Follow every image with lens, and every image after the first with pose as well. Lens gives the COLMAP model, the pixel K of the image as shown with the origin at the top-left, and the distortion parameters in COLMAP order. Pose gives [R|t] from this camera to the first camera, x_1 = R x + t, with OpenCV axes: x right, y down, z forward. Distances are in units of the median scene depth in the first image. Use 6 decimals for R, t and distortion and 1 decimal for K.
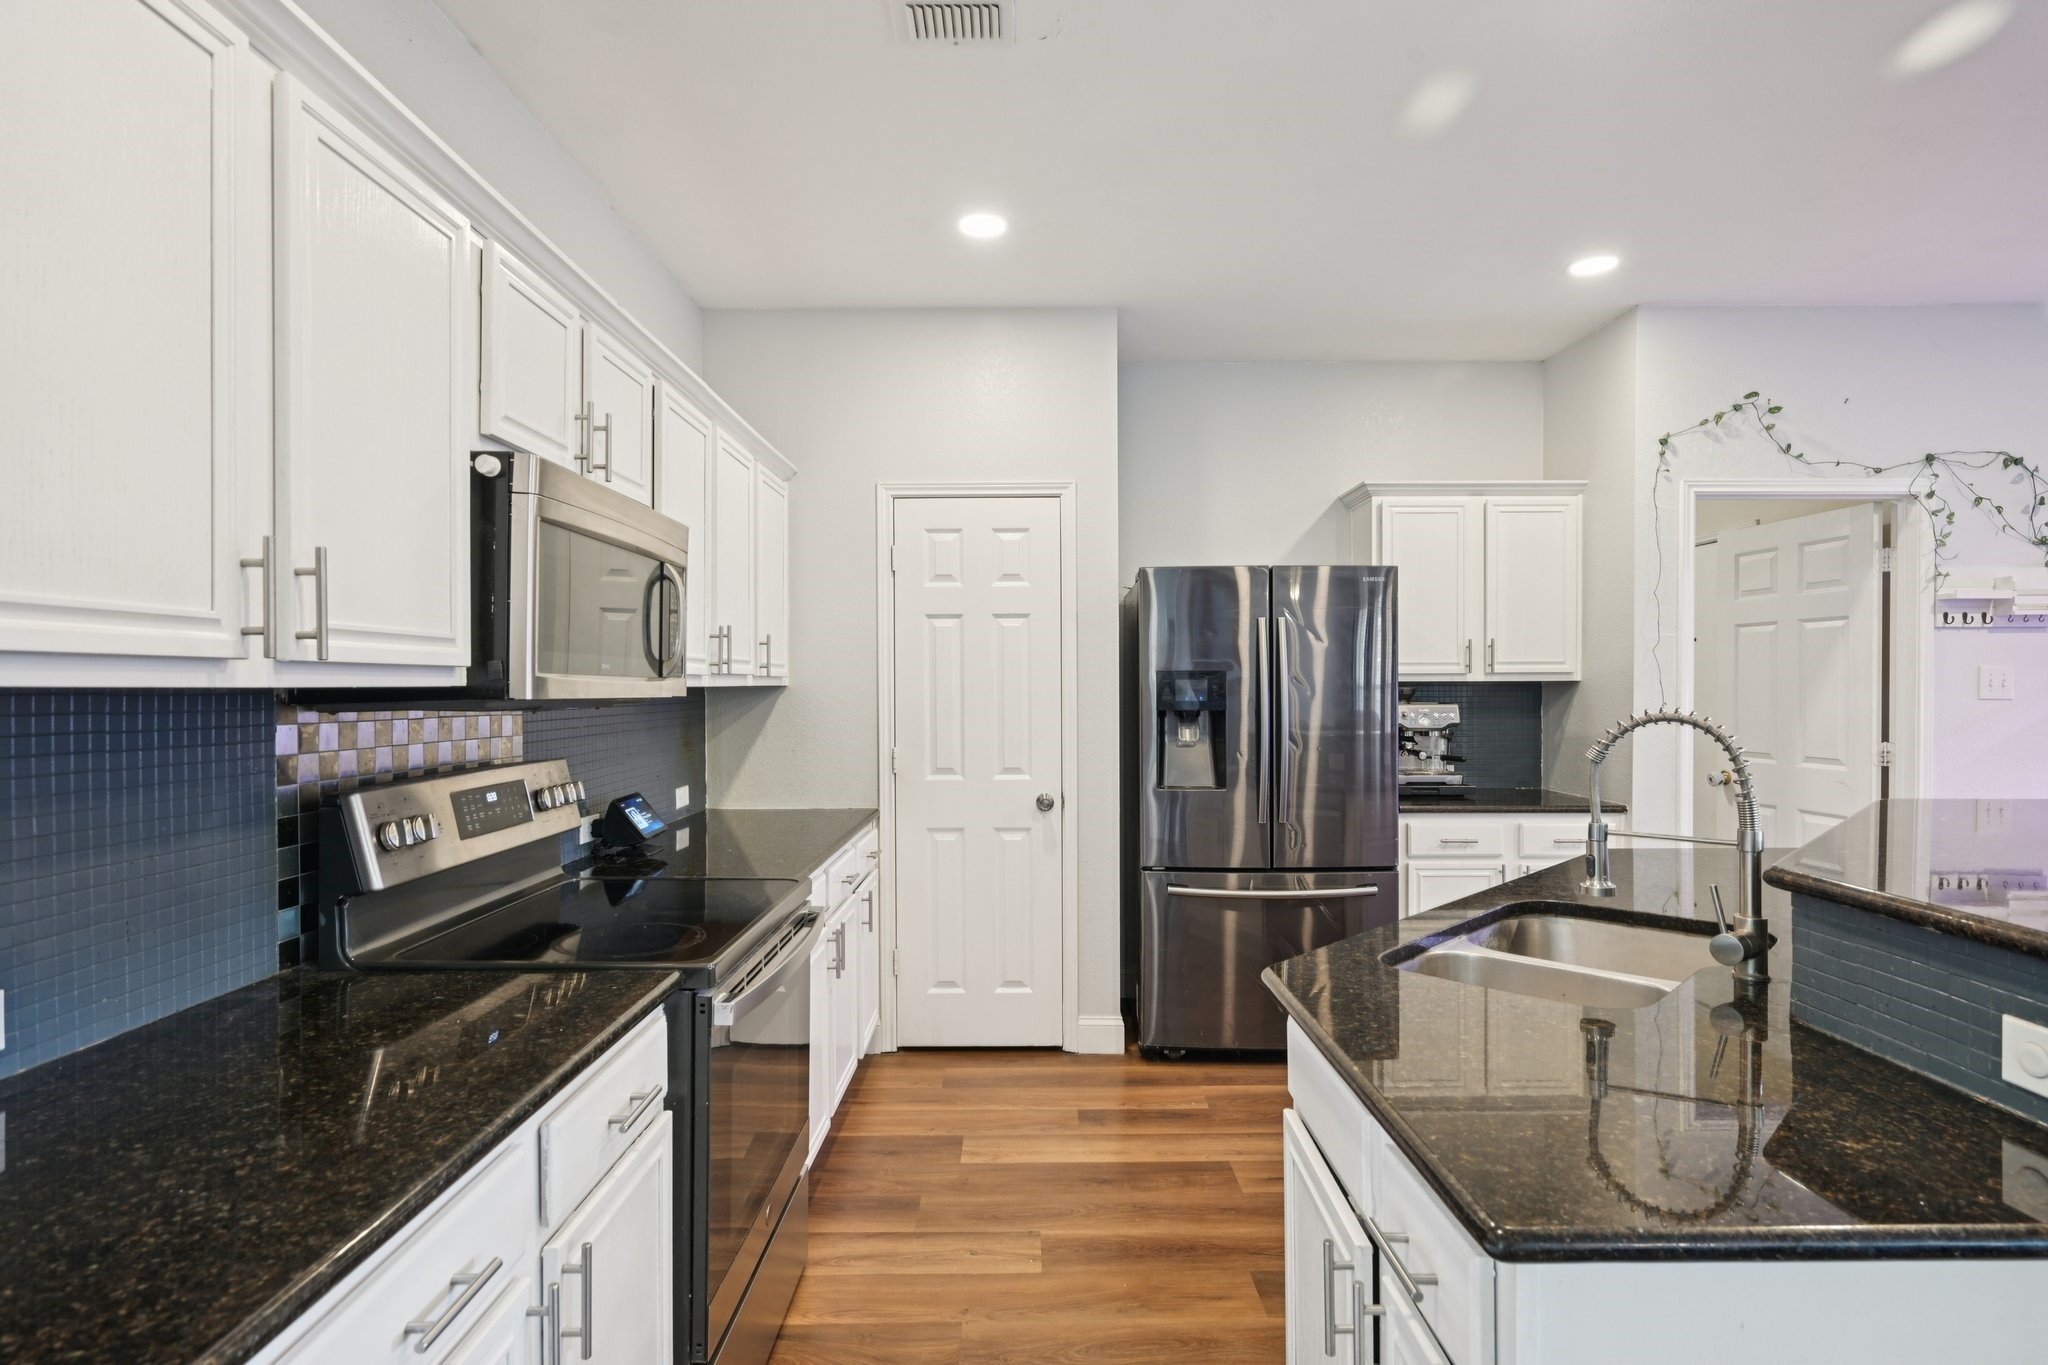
lens RADIAL K [[1037.5, 0, 1033.0], [0, 1037.5, 681.0], [0, 0, 1]] dist [-0.005042, -0.000074]
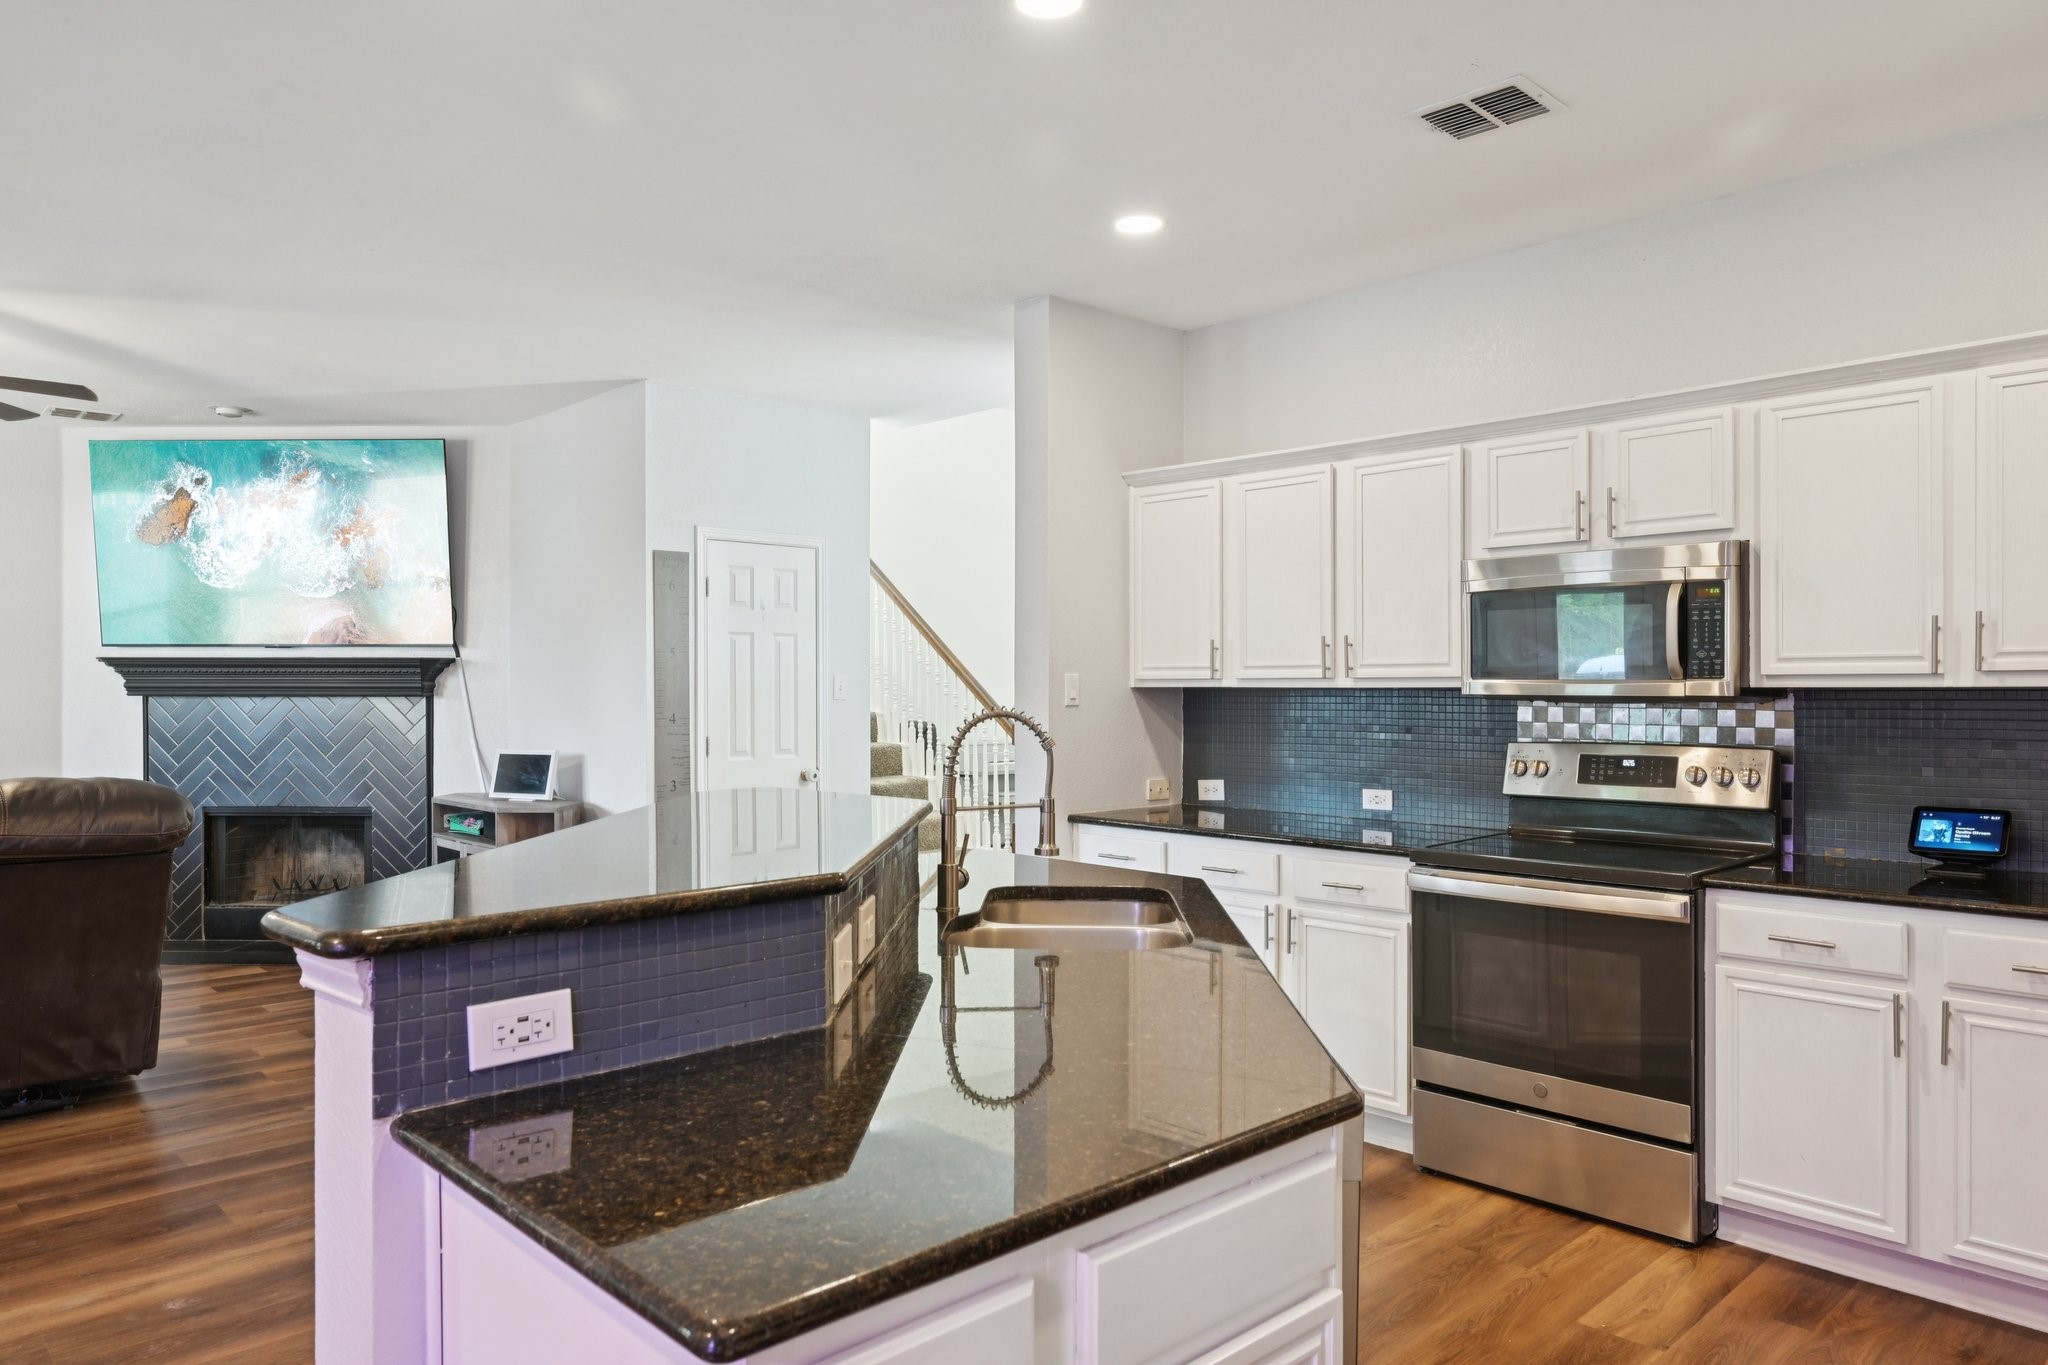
lens RADIAL K [[1344.5, 0, 1019.9], [0, 1344.5, 687.9], [0, 0, 1]] dist [0.021680, -0.000169]
pose [[-0.734656, 0.002588, -0.678435, 0.742025], [0.006218, 0.999976, -0.002919, 0.004105], [0.678411, -0.006363, -0.734655, 0.972657]]
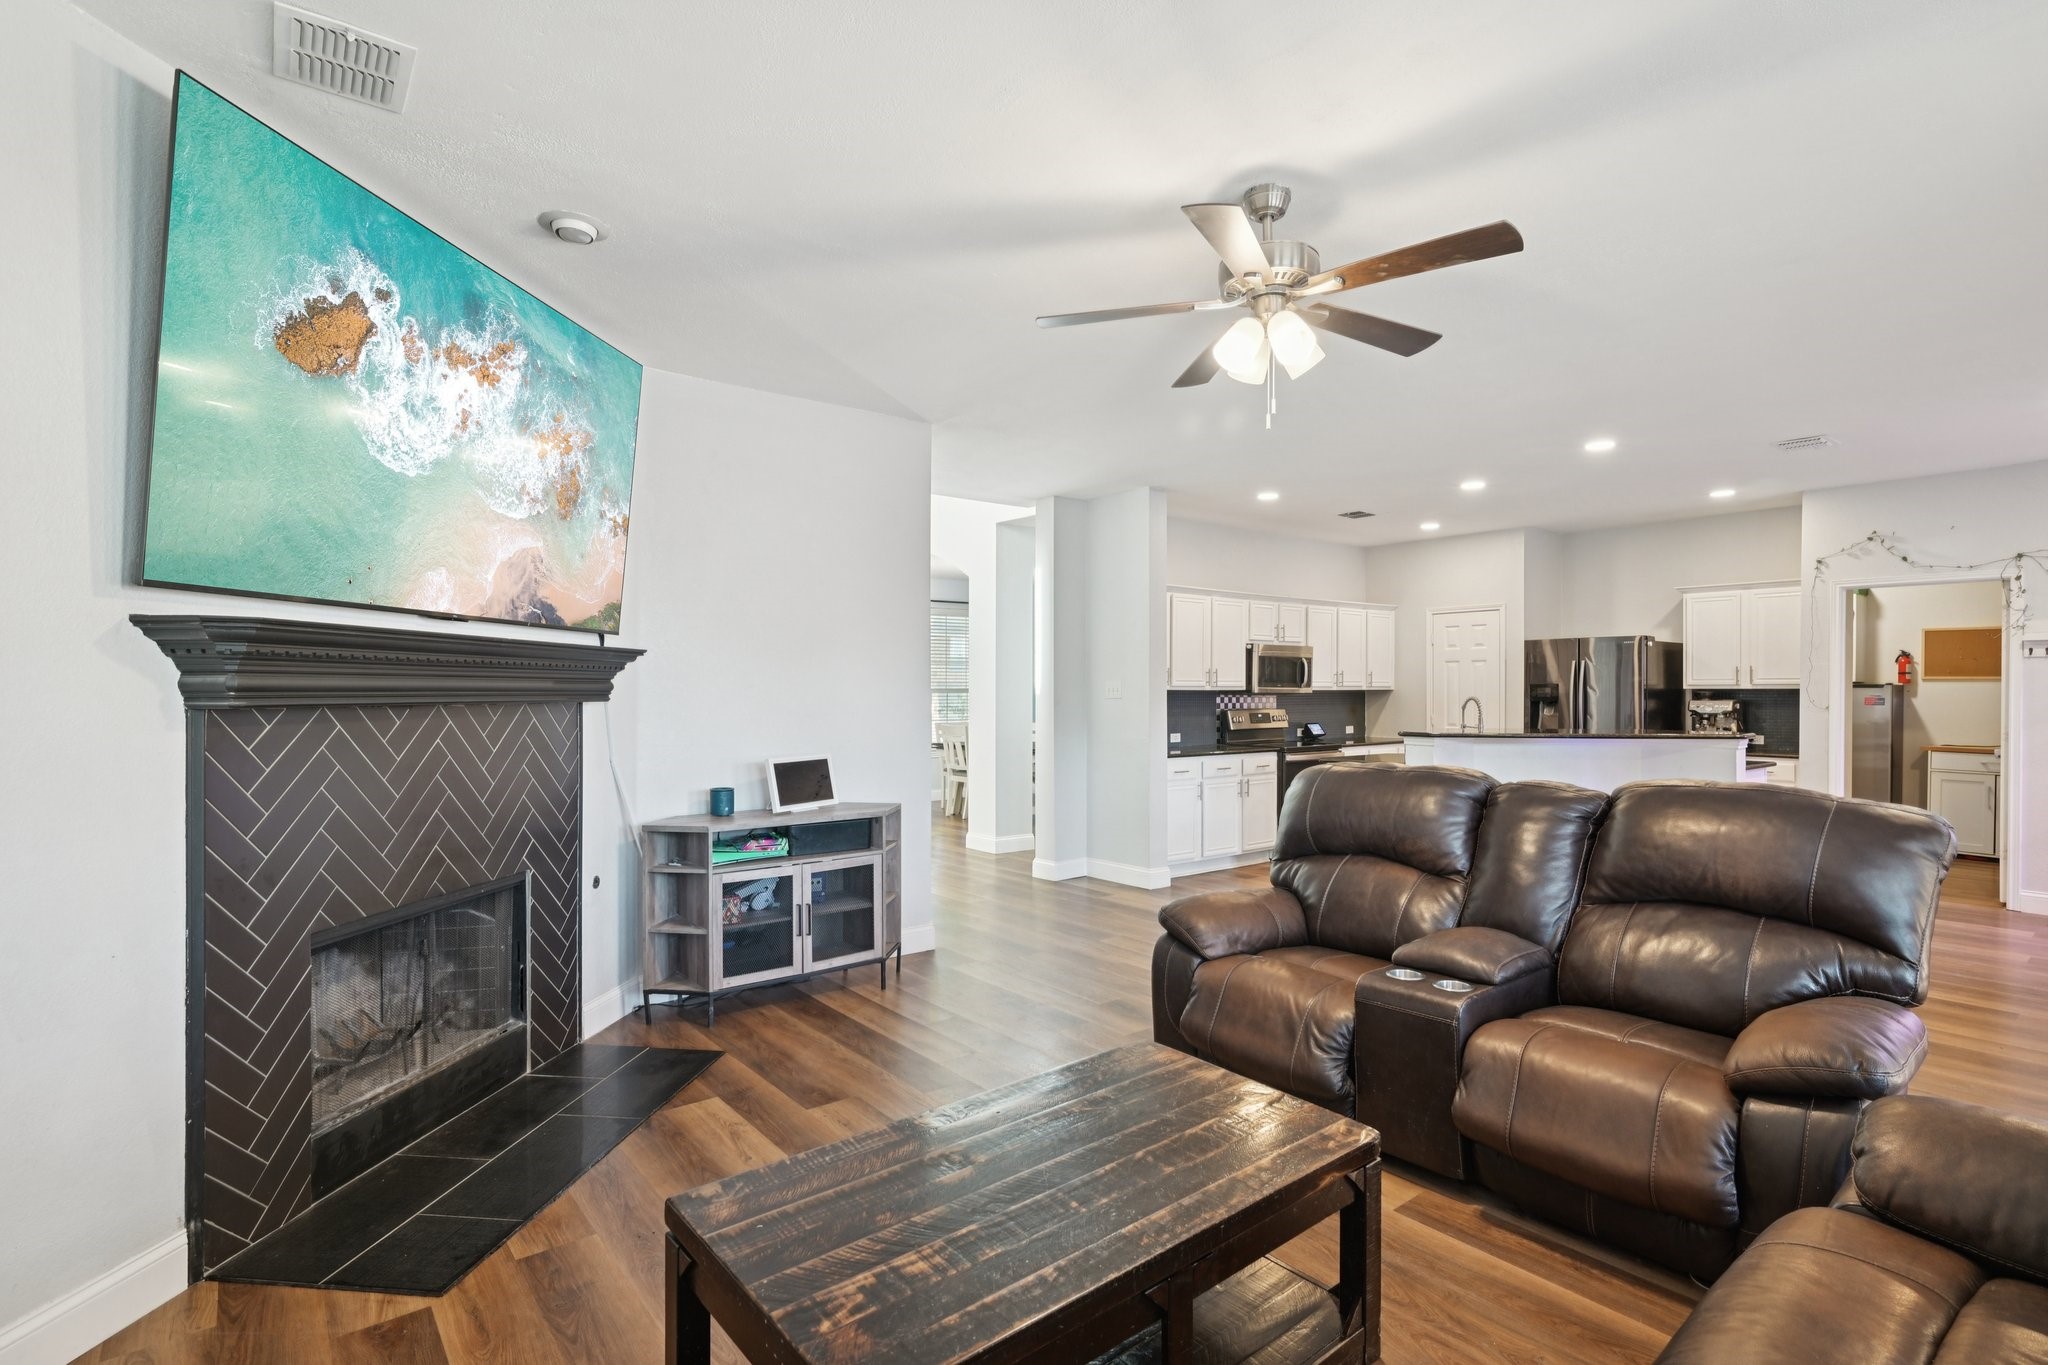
lens RADIAL K [[1016.9, 0, 1013.7], [0, 1016.9, 691.0], [0, 0, 1]] dist [0.004181, 0.000617]
pose [[0.619501, 0.004278, -0.784984, 1.159424], [0.002254, 0.999971, 0.007229, -0.013027], [0.784992, -0.006247, 0.619474, -1.298240]]
